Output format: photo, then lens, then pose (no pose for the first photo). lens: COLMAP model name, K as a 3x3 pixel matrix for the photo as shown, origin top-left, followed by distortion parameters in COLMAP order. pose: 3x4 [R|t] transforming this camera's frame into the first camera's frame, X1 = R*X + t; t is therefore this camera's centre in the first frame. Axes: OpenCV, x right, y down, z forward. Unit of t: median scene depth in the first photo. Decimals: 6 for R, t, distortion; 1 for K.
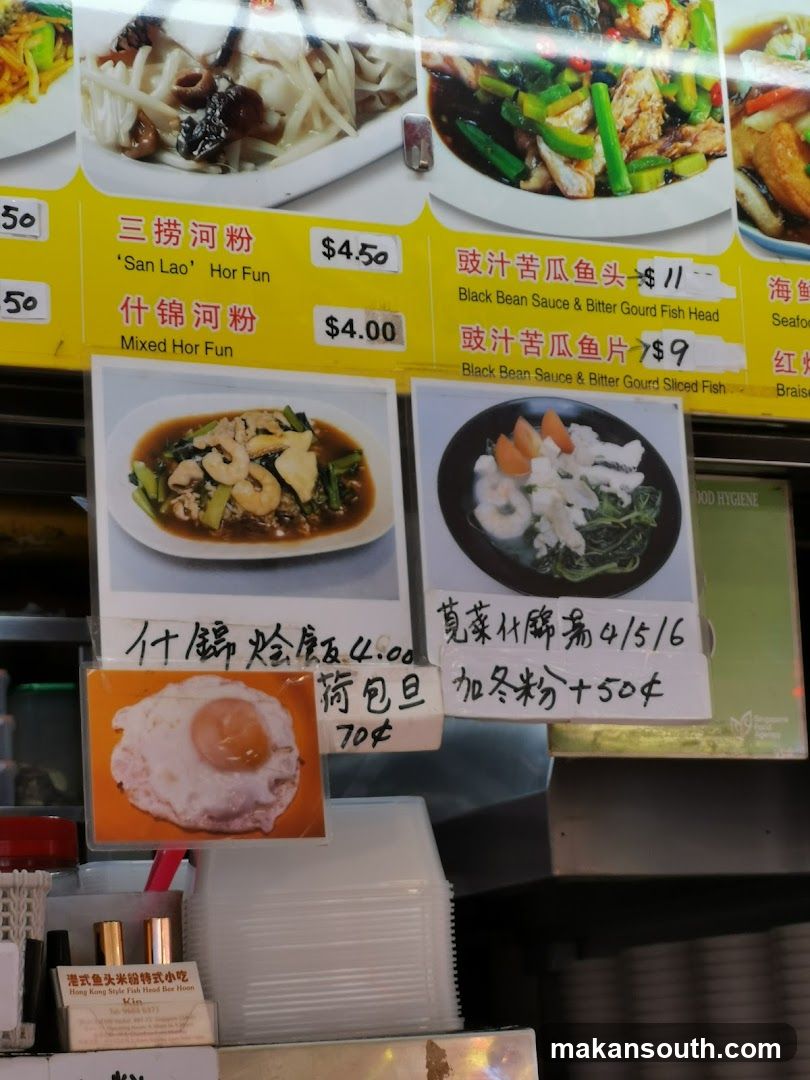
lens RADIAL K [[2420.0, 0, 405.0], [0, 2420.0, 540.0], [0, 0, 1]] dist [0.576146, -6.483644]
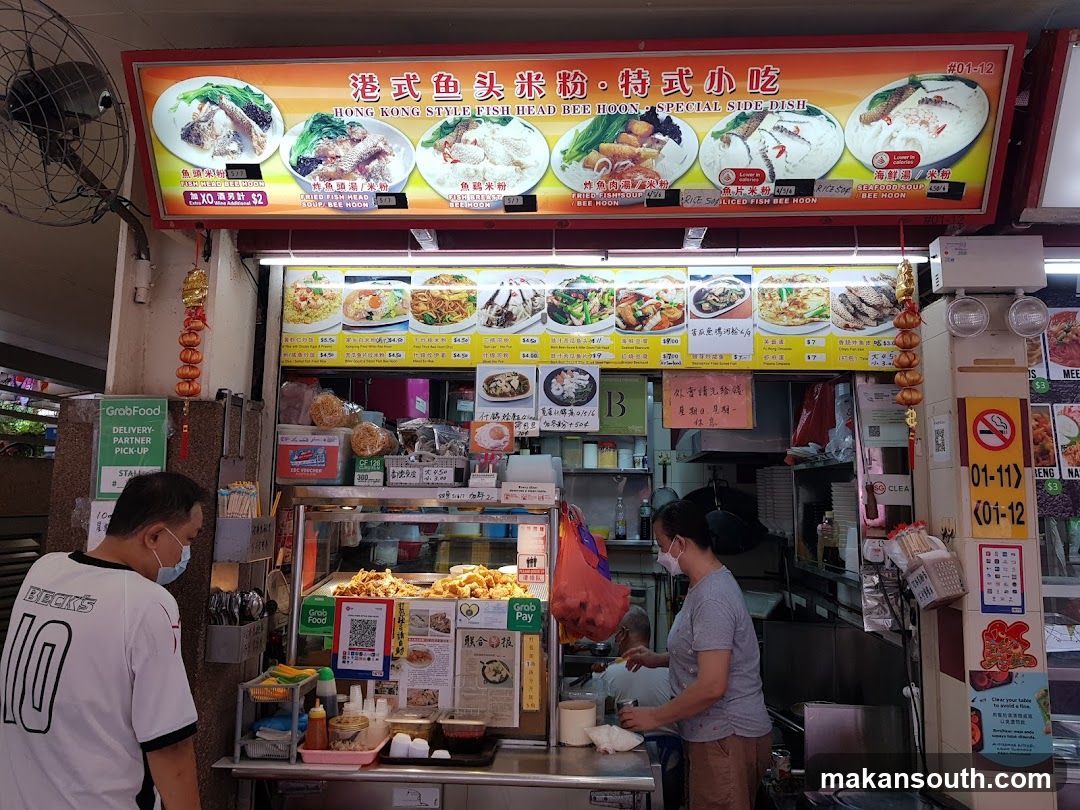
lens RADIAL K [[849.8, 0, 532.5], [0, 849.8, 375.8], [0, 0, 1]] dist [0.138822, -0.265439]
pose [[0.882748, 0.001767, -0.469843, 0.850378], [0.035798, 0.996833, 0.071006, -0.173328], [0.468480, -0.079500, 0.879890, -0.620471]]
